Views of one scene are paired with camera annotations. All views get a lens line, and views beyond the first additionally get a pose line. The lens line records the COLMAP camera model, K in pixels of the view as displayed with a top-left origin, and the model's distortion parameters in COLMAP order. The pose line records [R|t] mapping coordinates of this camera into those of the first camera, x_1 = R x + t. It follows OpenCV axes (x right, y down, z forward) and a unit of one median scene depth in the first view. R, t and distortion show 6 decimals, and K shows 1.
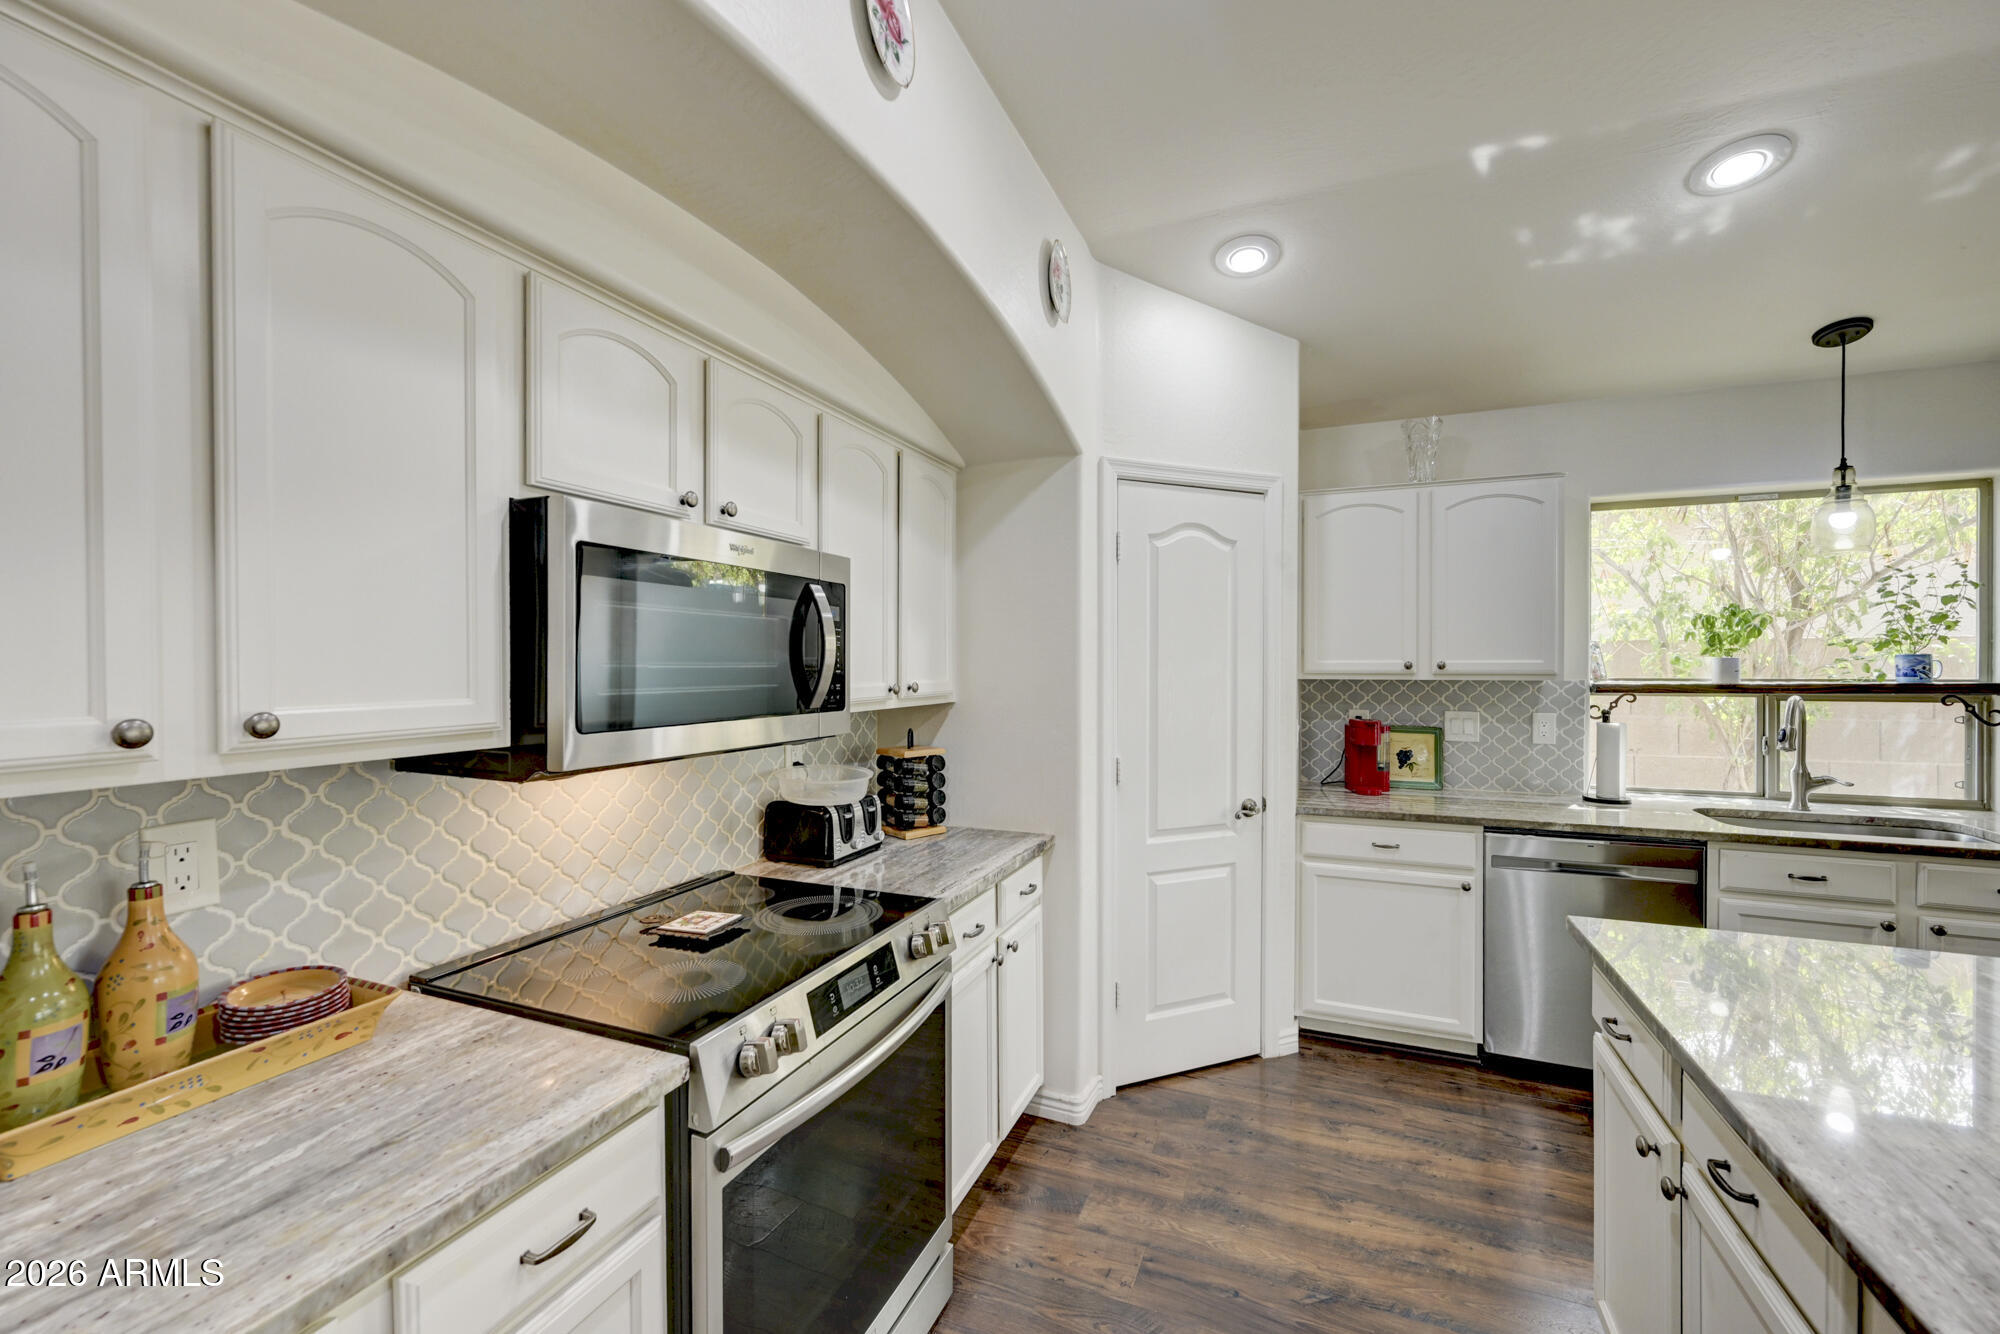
lens RADIAL K [[809.4, 0, 1000.0], [0, 809.4, 667.0], [0, 0, 1]] dist [0.000103, -0.000346]
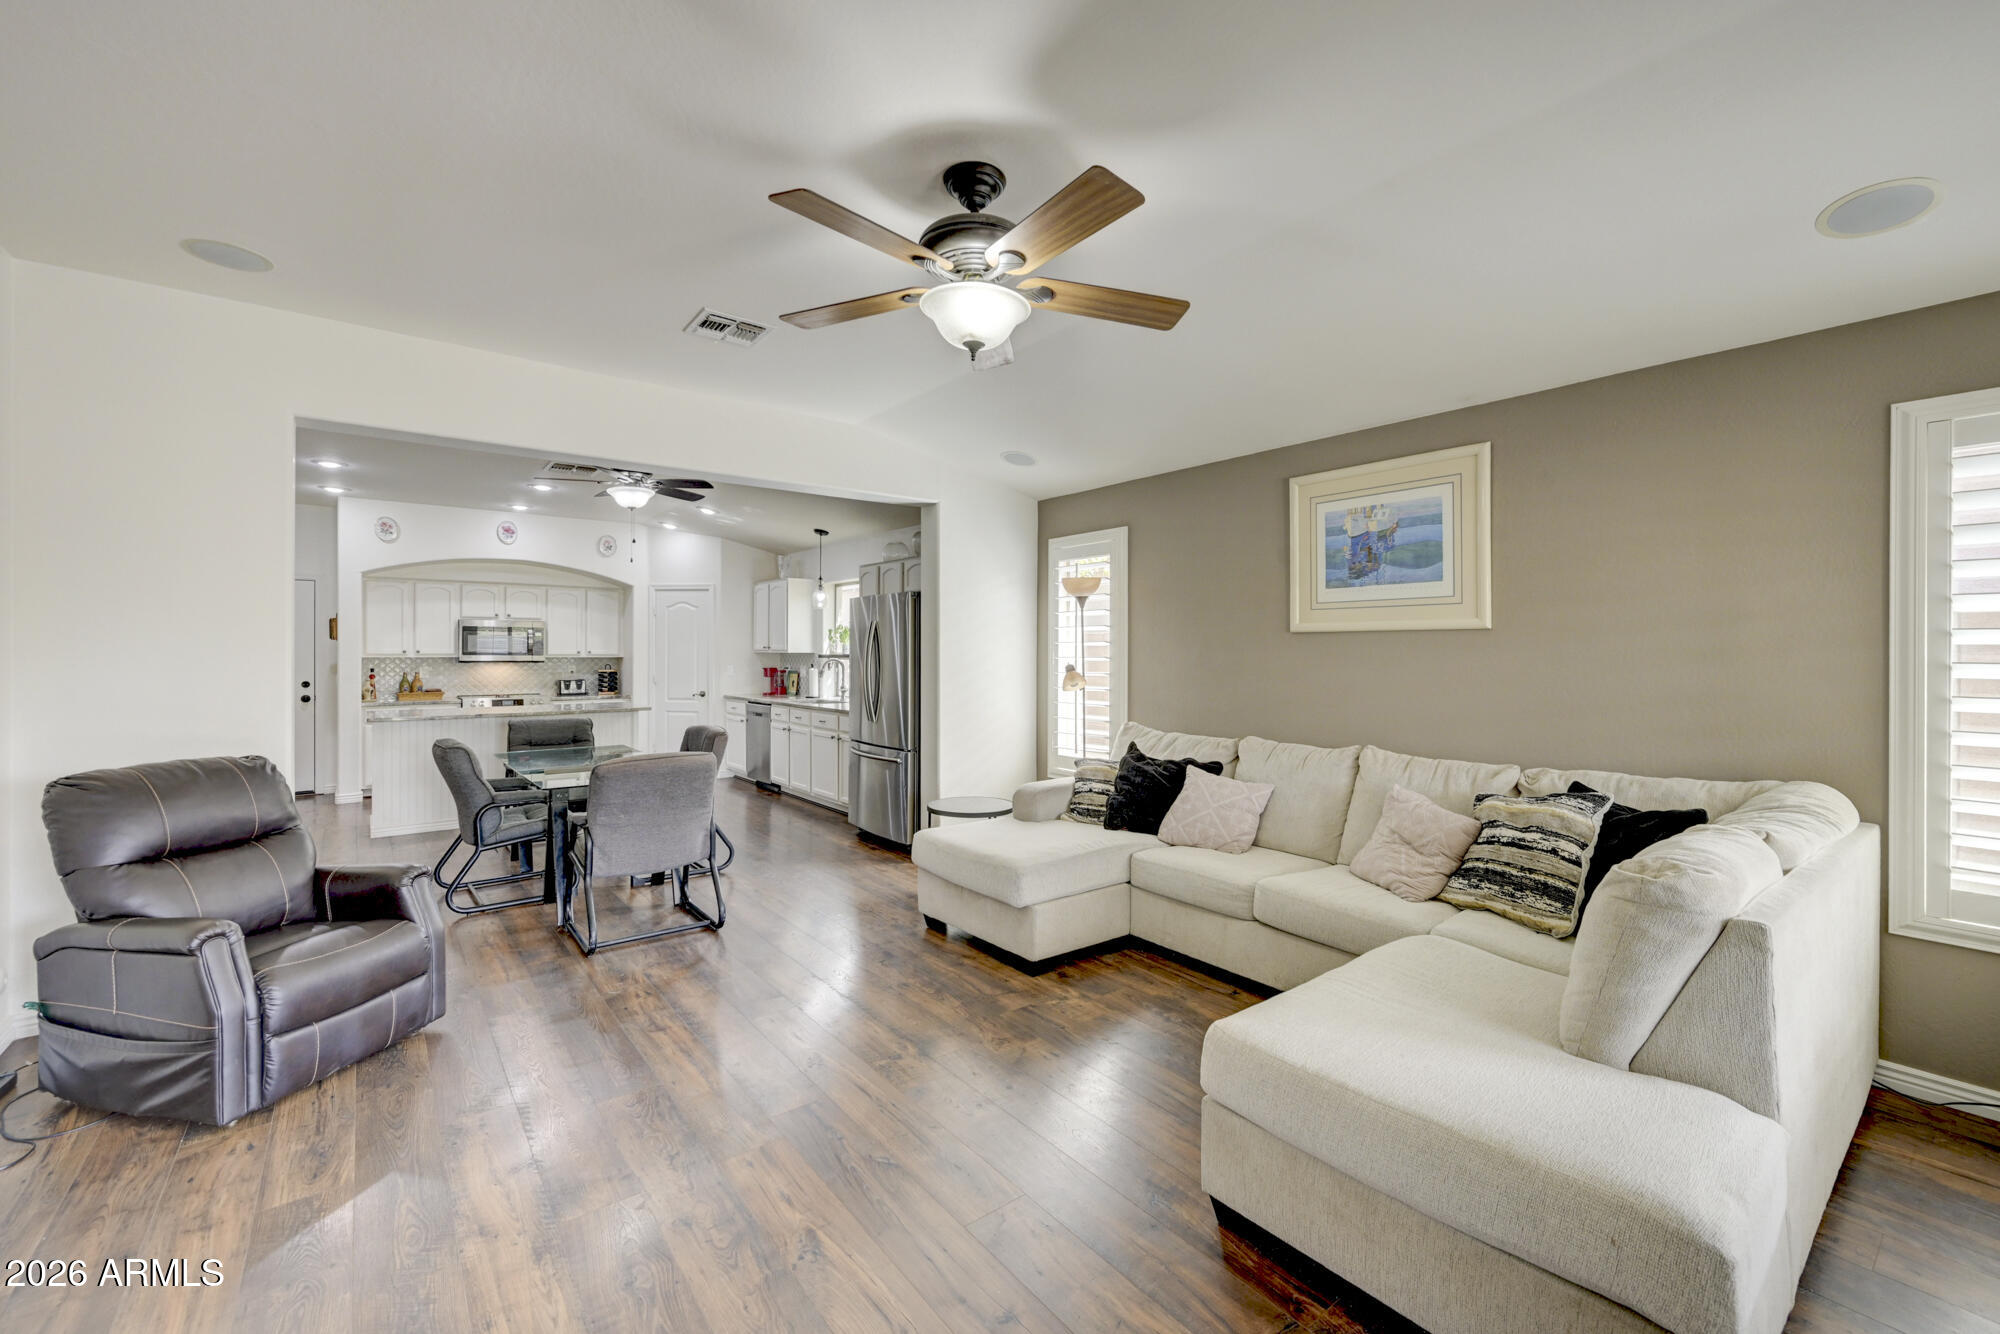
lens RADIAL K [[811.3, 0, 1002.3], [0, 811.3, 656.0], [0, 0, 1]] dist [-0.000522, 0.000015]
pose [[0.869637, 0.005285, -0.493663, 2.994671], [-0.007038, 0.999974, -0.001693, 0.030309], [0.493641, 0.004947, 0.869652, -1.175075]]
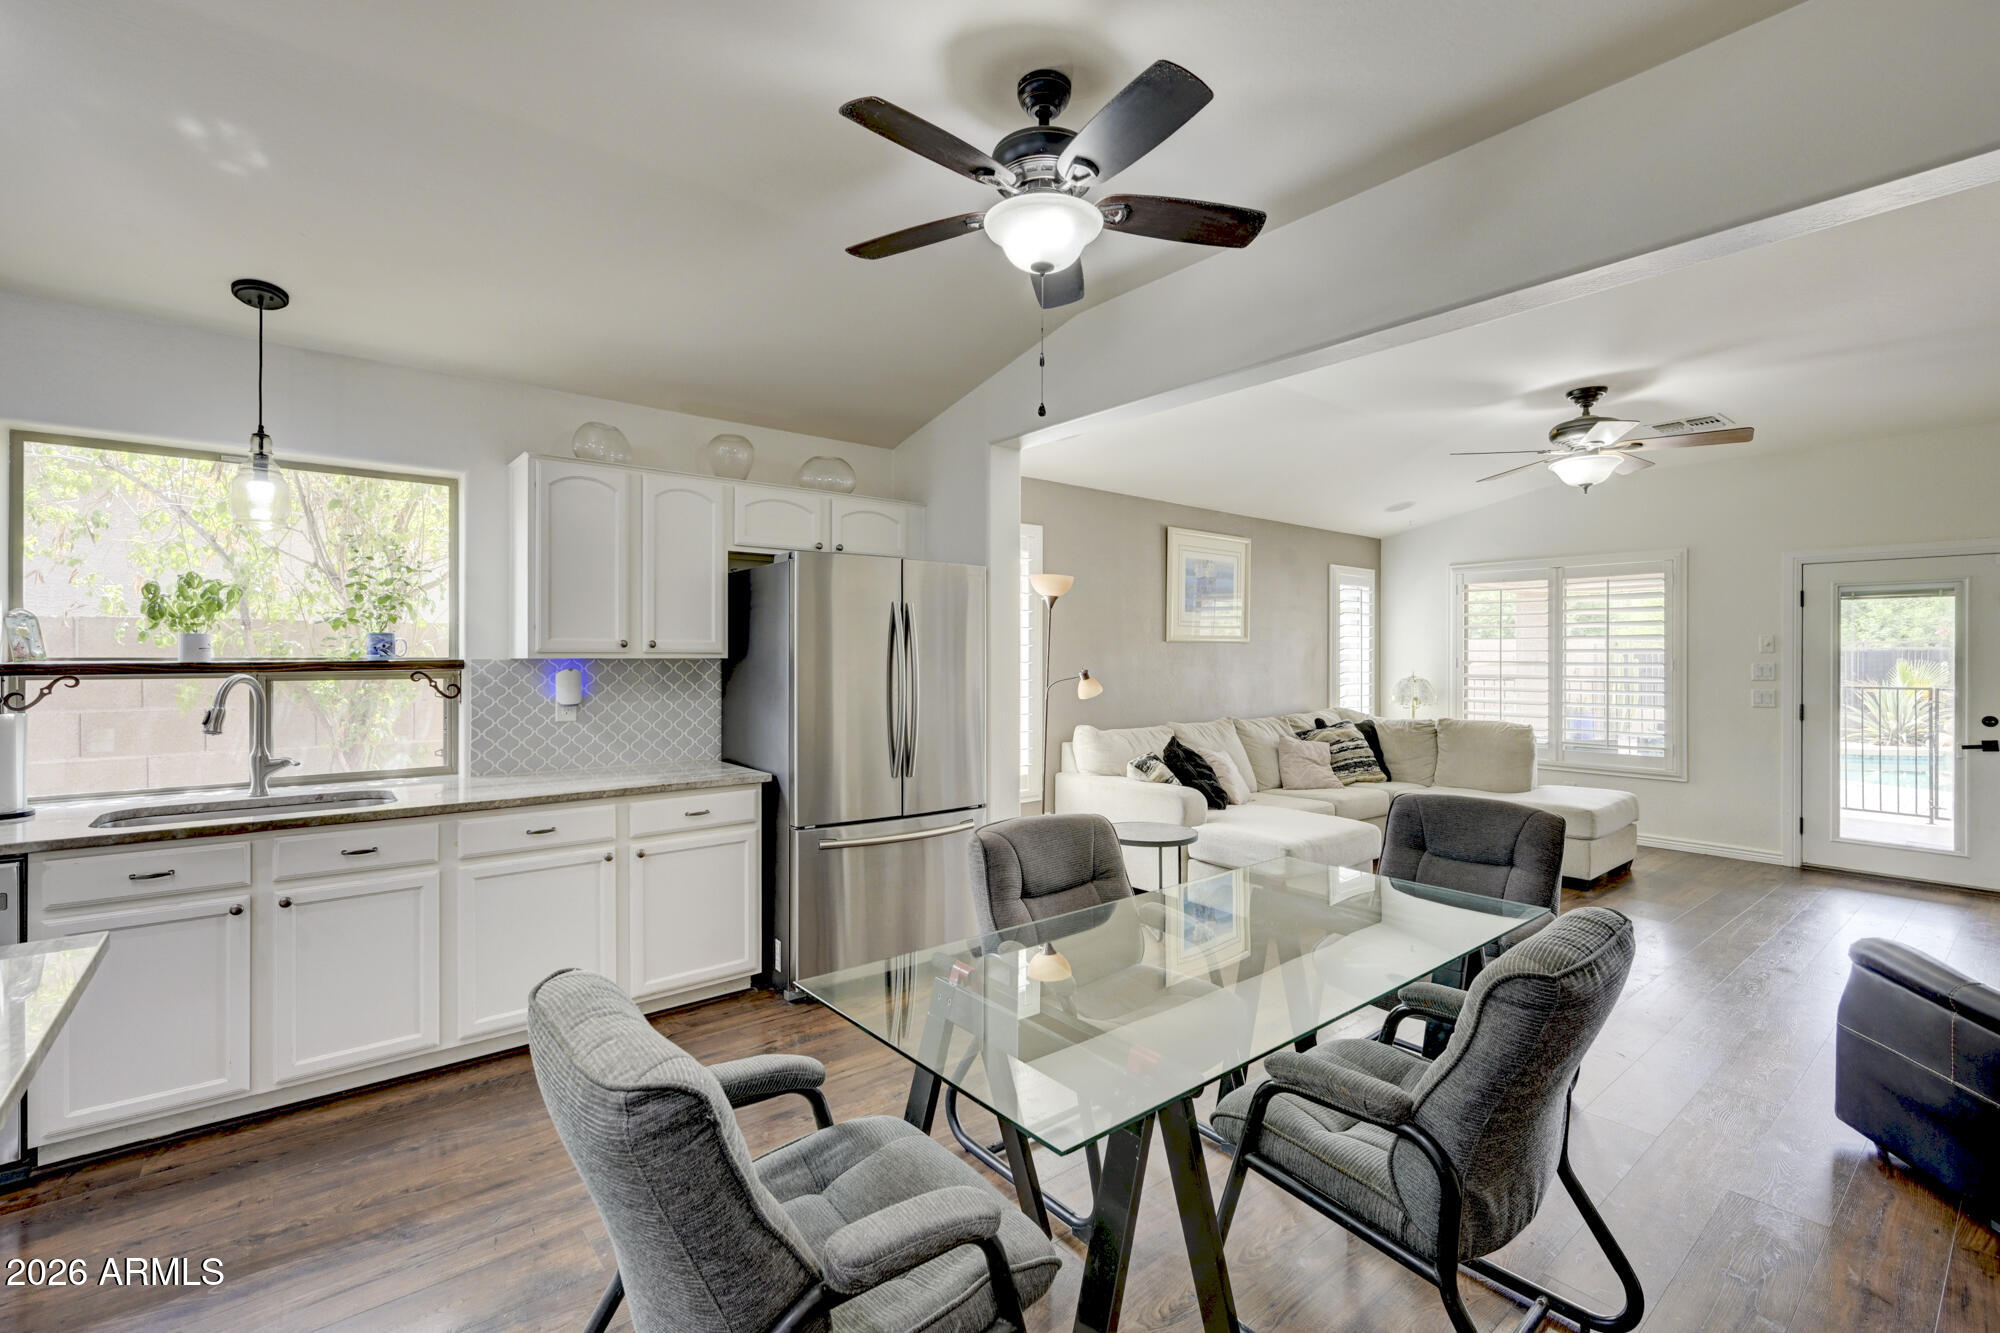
lens RADIAL K [[880.3, 0, 995.7], [0, 880.3, 660.0], [0, 0, 1]] dist [-0.001350, 0.000260]
pose [[0.480736, -0.002045, 0.876863, 0.522174], [0.003871, 0.999992, 0.000210, 0.022277], [-0.876857, 0.003293, 0.480741, -0.253352]]
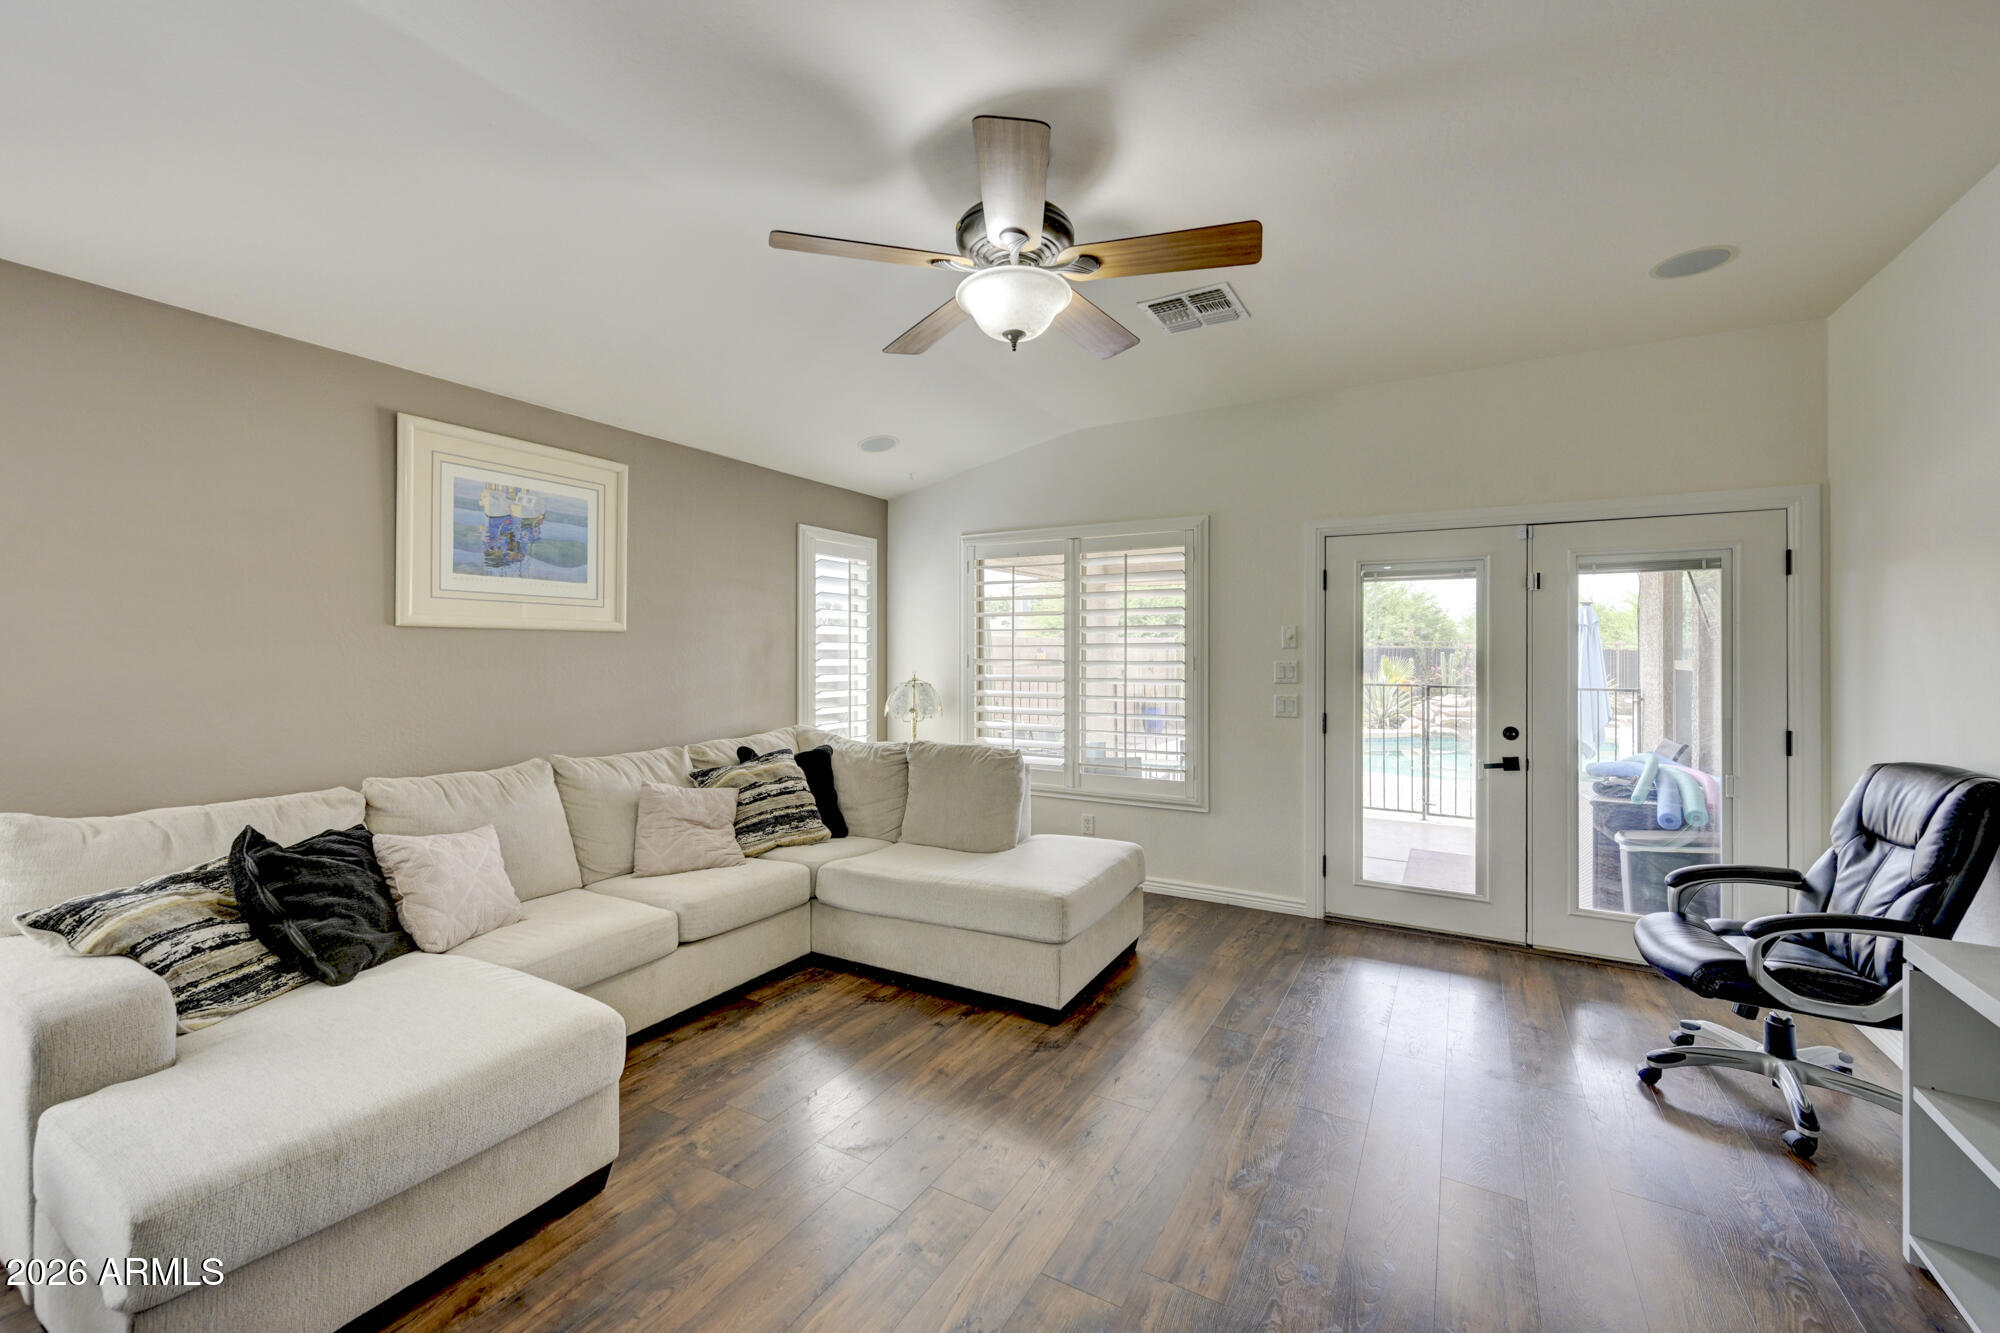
lens RADIAL K [[801.3, 0, 1004.4], [0, 801.3, 653.4], [0, 0, 1]] dist [0.001456, 0.000073]
pose [[0.130026, 0.002274, 0.991508, 1.721505], [0.004769, 0.999984, -0.002919, 0.024436], [-0.991499, 0.005108, 0.130013, -0.531912]]
